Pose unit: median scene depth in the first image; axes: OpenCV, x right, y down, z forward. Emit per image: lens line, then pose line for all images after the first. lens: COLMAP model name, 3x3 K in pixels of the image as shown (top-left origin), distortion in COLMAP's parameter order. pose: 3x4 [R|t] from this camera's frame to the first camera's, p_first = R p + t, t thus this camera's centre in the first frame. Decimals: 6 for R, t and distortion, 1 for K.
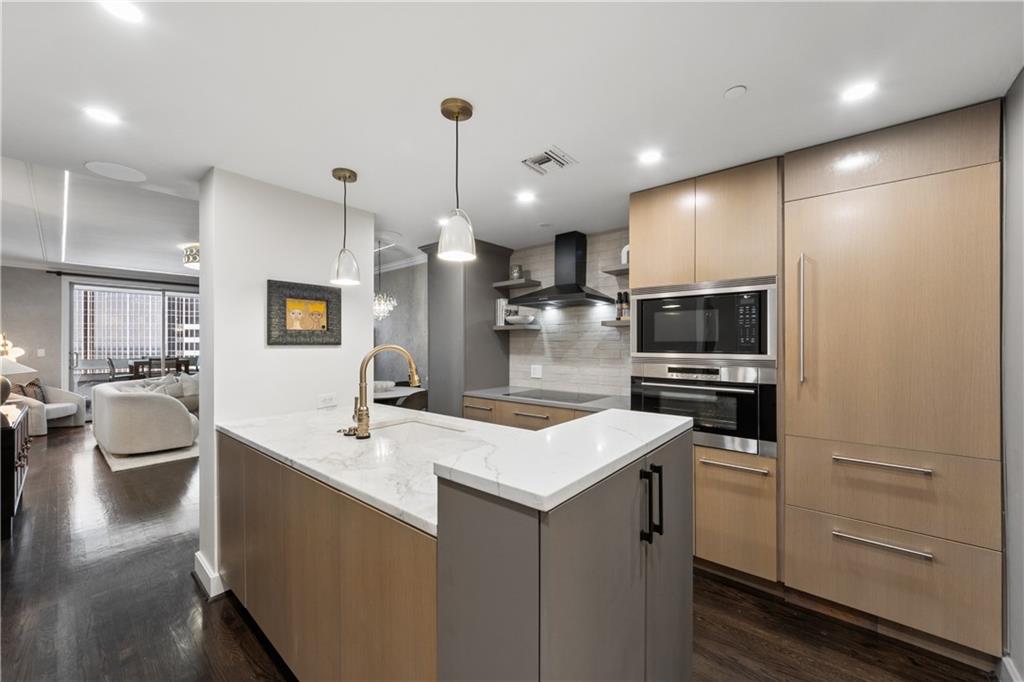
lens RADIAL K [[399.1, 0, 507.4], [0, 399.1, 342.8], [0, 0, 1]] dist [-0.000595, -0.001005]
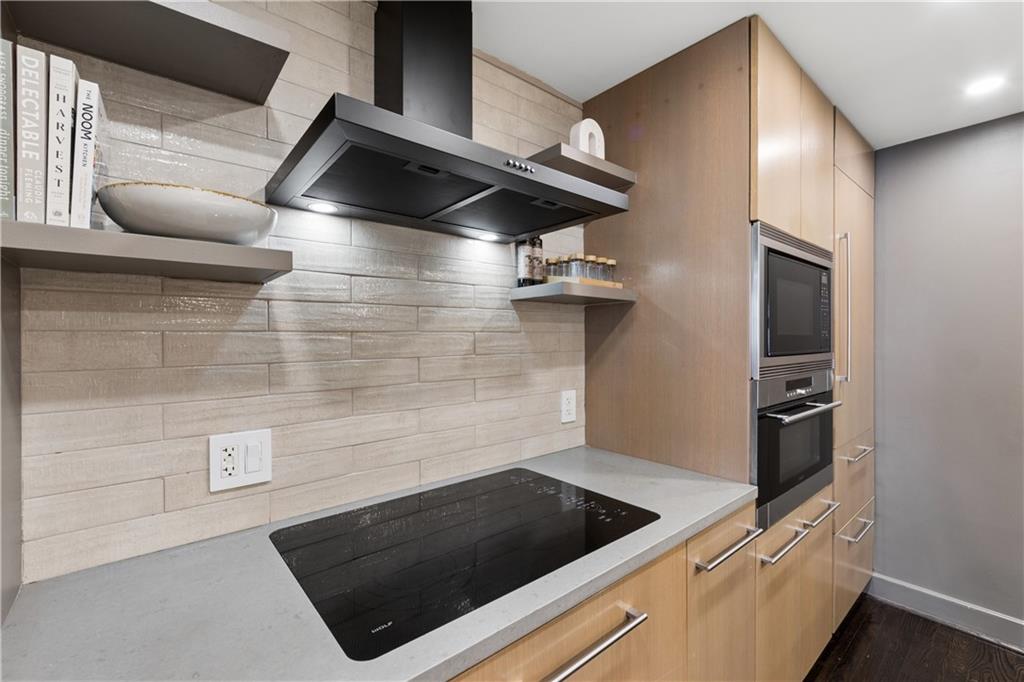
lens RADIAL K [[439.2, 0, 512.0], [0, 439.2, 341.0], [0, 0, 1]] dist [-0.001440, -0.000313]
pose [[0.158953, -0.002428, 0.987283, -0.269399], [0.004960, 0.999986, 0.001661, 0.004087], [-0.987274, 0.004633, 0.158963, 1.352191]]
